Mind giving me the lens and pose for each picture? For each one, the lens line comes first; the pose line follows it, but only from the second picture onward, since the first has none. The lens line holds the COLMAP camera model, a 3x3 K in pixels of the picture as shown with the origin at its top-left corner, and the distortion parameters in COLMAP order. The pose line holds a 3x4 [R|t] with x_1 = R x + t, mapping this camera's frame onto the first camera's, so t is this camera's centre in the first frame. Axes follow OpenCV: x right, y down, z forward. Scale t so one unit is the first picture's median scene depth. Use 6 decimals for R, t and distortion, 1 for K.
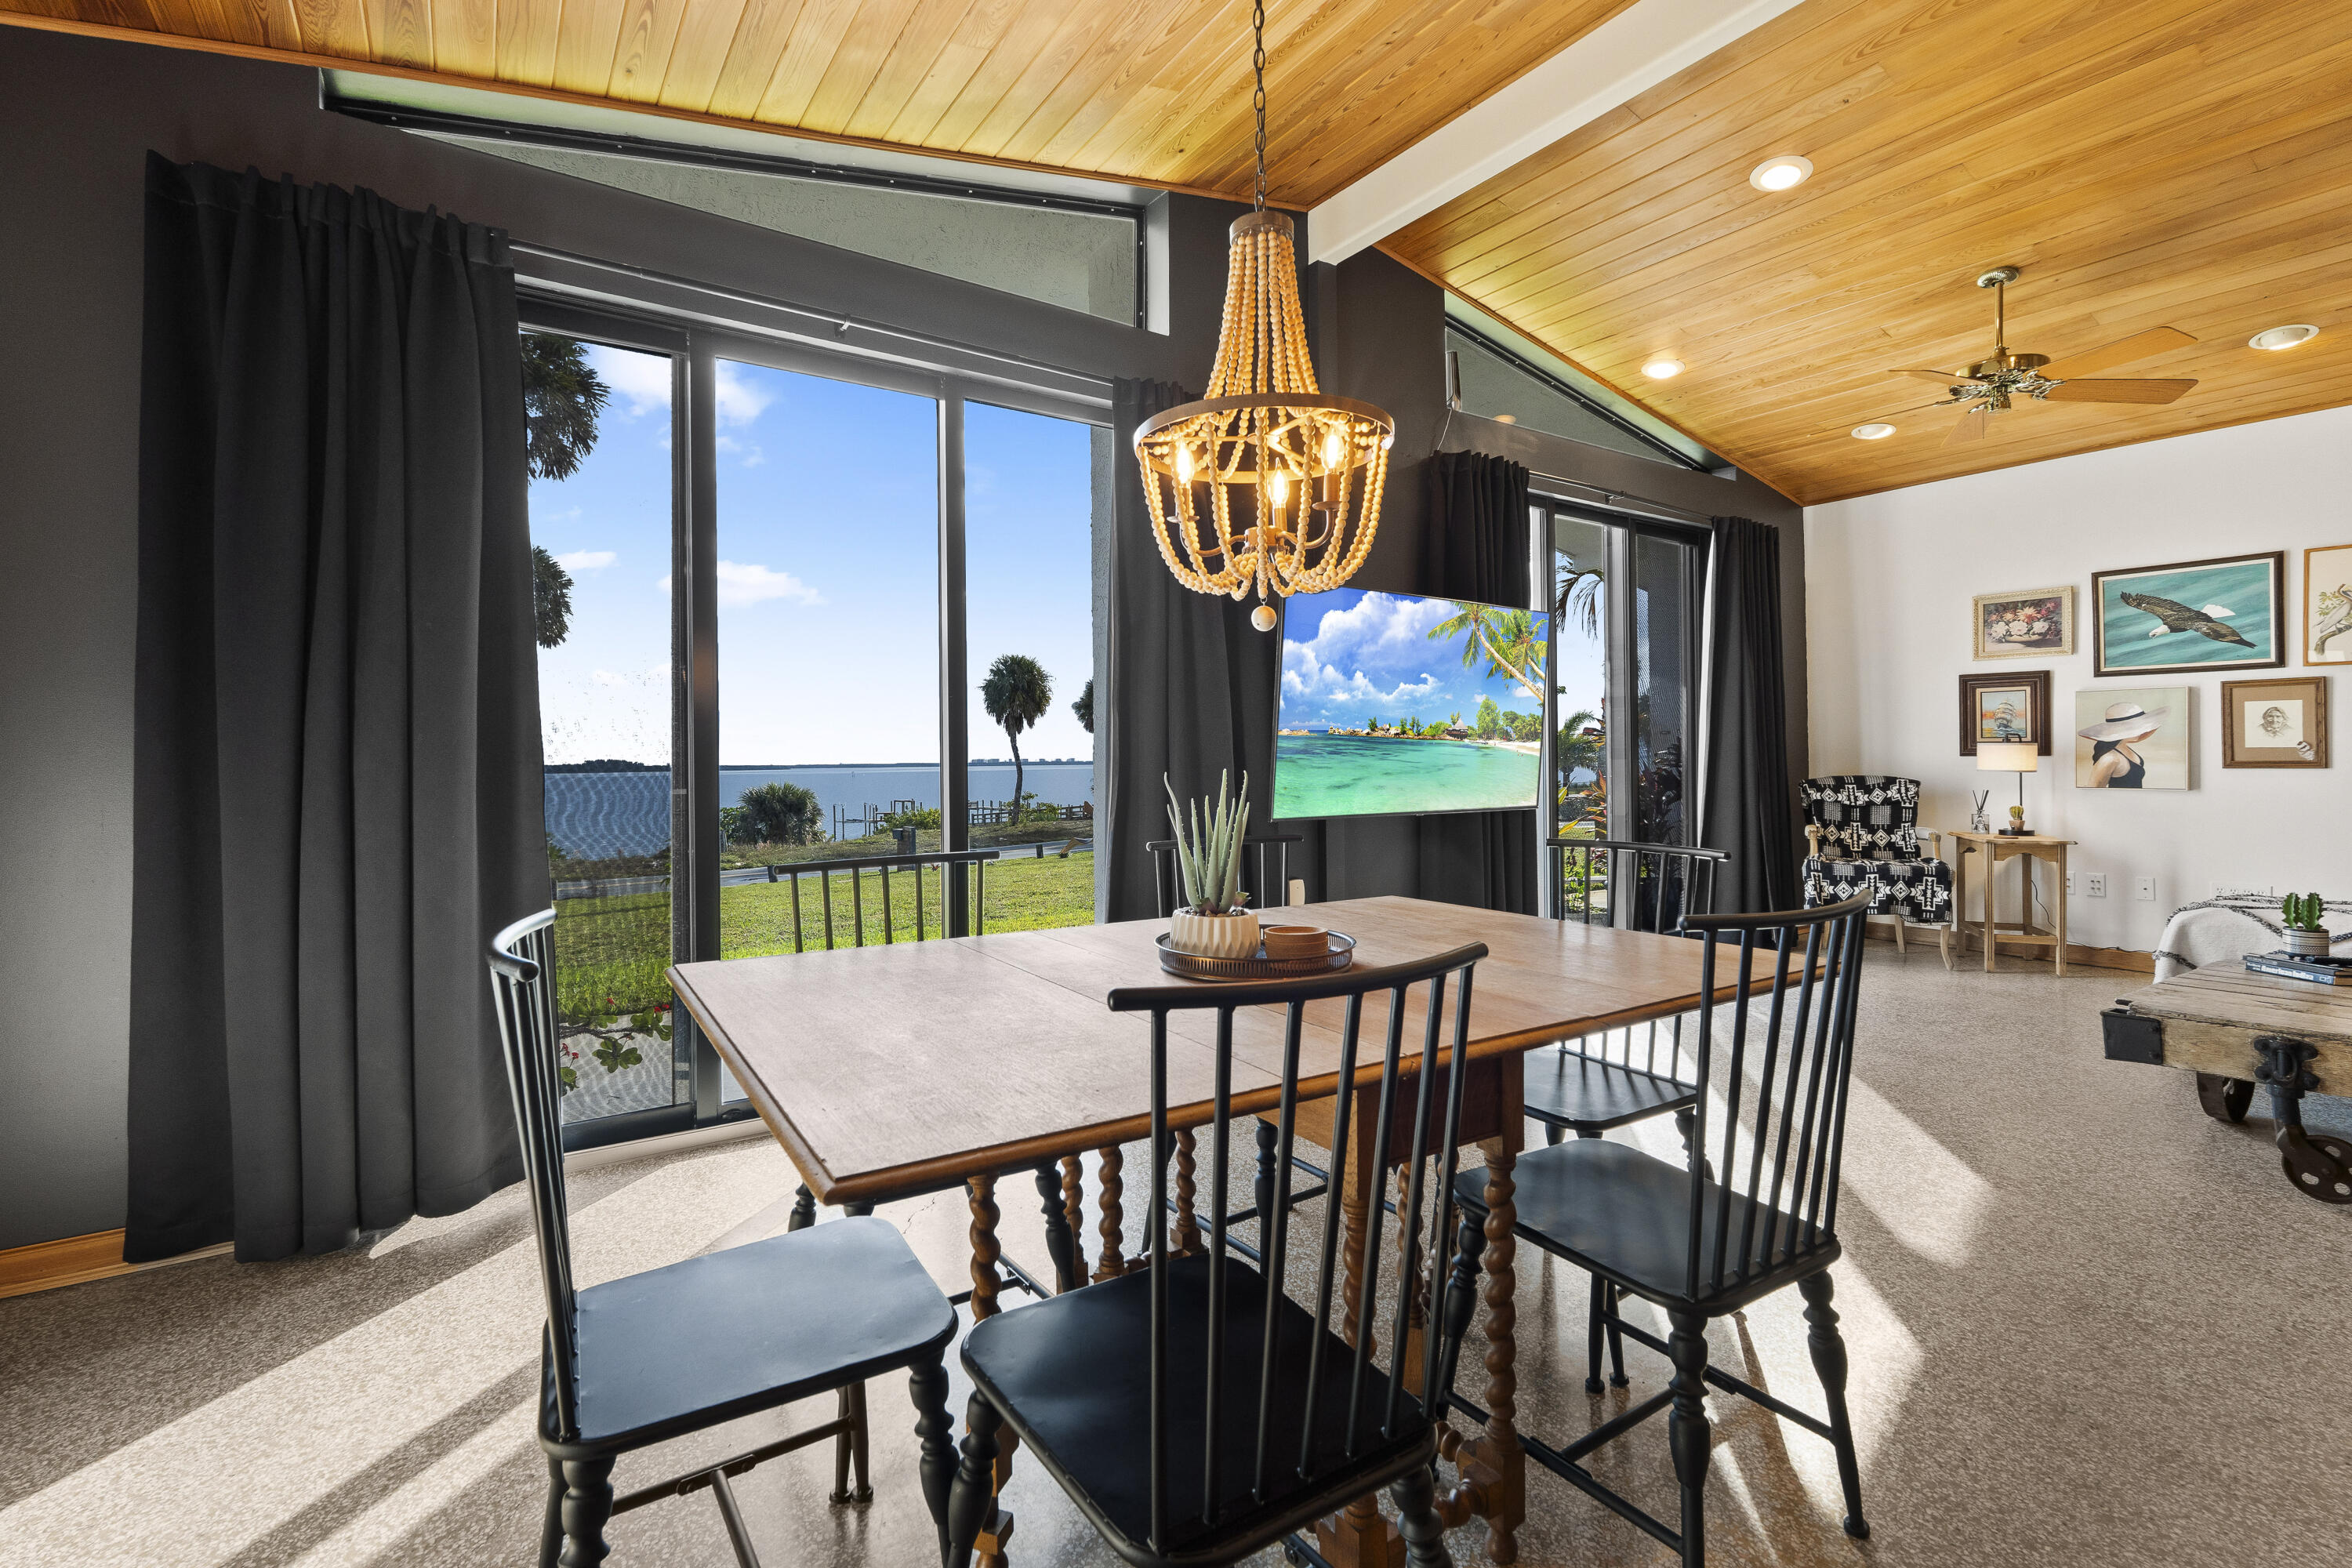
lens RADIAL K [[1051.3, 0, 1165.6], [0, 1051.3, 765.8], [0, 0, 1]] dist [-0.002803, -0.001968]
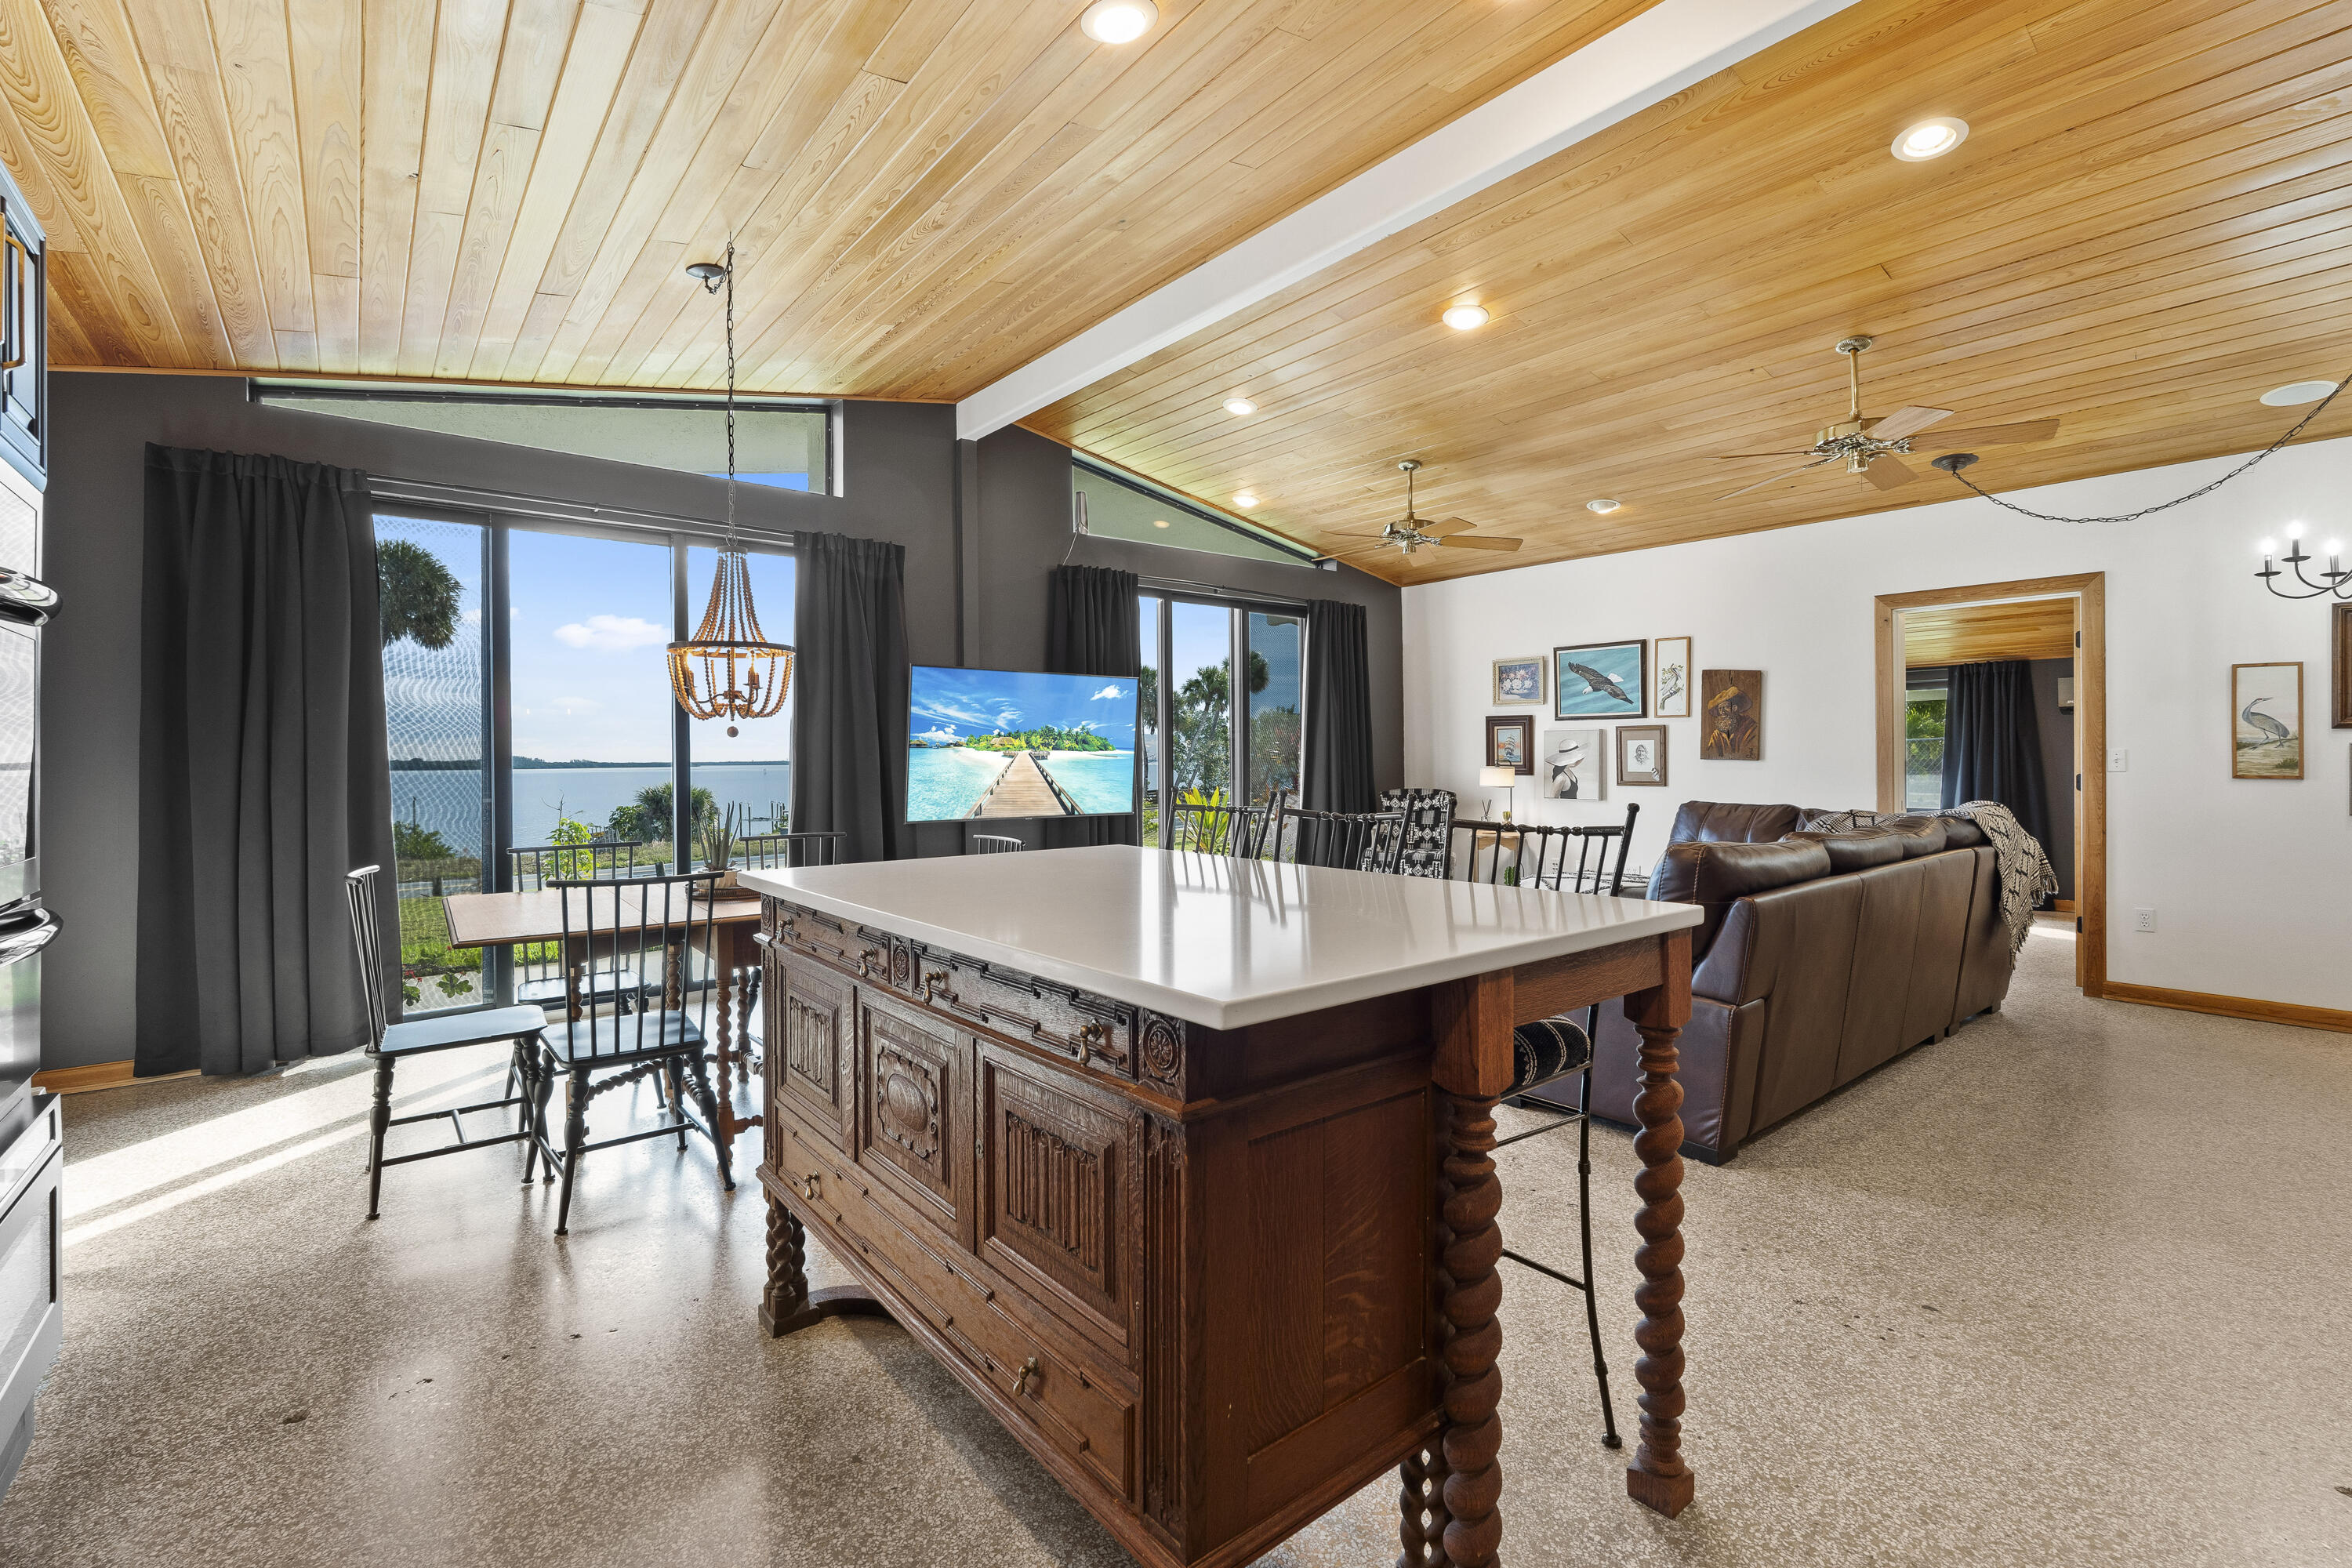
lens RADIAL K [[1051.3, 0, 1181.3], [0, 1051.3, 770.2], [0, 0, 1]] dist [-0.002803, -0.001968]
pose [[0.996605, 0.002833, 0.082279, 0.297696], [-0.003359, 0.999975, 0.006250, -0.028000], [-0.082259, -0.006505, 0.996590, -0.434816]]
